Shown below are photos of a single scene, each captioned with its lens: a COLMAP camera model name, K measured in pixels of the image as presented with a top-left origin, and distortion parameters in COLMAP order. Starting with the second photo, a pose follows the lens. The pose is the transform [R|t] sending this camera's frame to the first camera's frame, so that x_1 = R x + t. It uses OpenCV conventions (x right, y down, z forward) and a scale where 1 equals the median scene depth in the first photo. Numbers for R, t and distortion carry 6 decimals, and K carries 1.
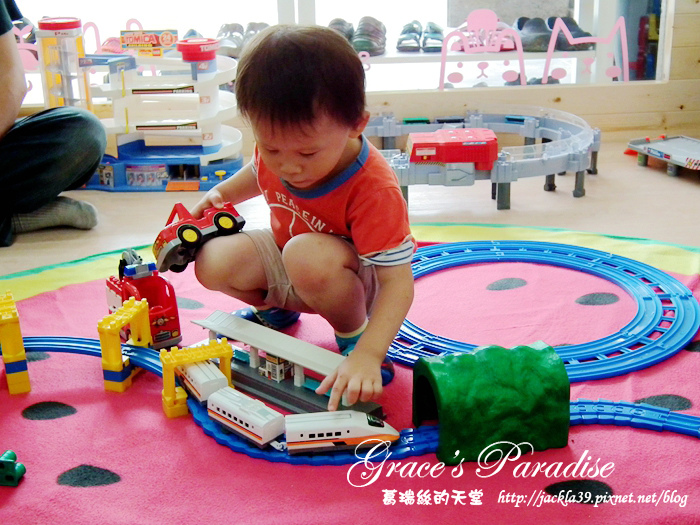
lens RADIAL K [[951.6, 0, 350.0], [0, 951.6, 262.5], [0, 0, 1]] dist [0.002691, 0.002998]
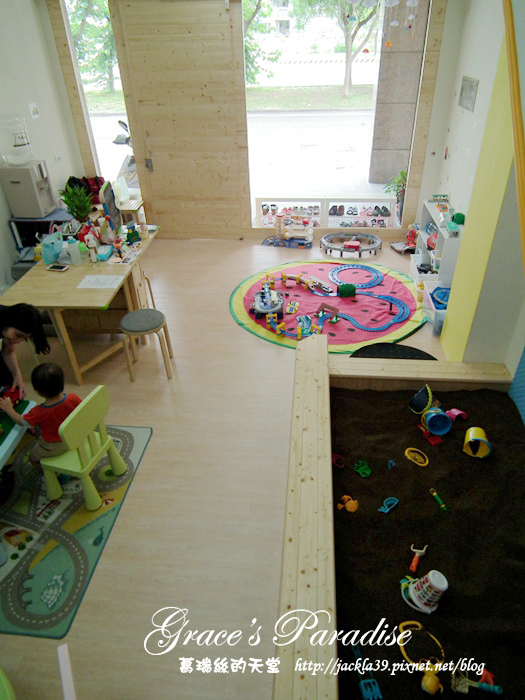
lens RADIAL K [[477.7, 0, 262.5], [0, 477.7, 350.0], [0, 0, 1]] dist [-0.057687, -0.000199]
pose [[0.986619, 0.083187, -0.140226, 0.031944], [-0.042966, 0.962303, 0.268563, -0.245143], [0.157281, -0.258945, 0.953001, -1.798138]]
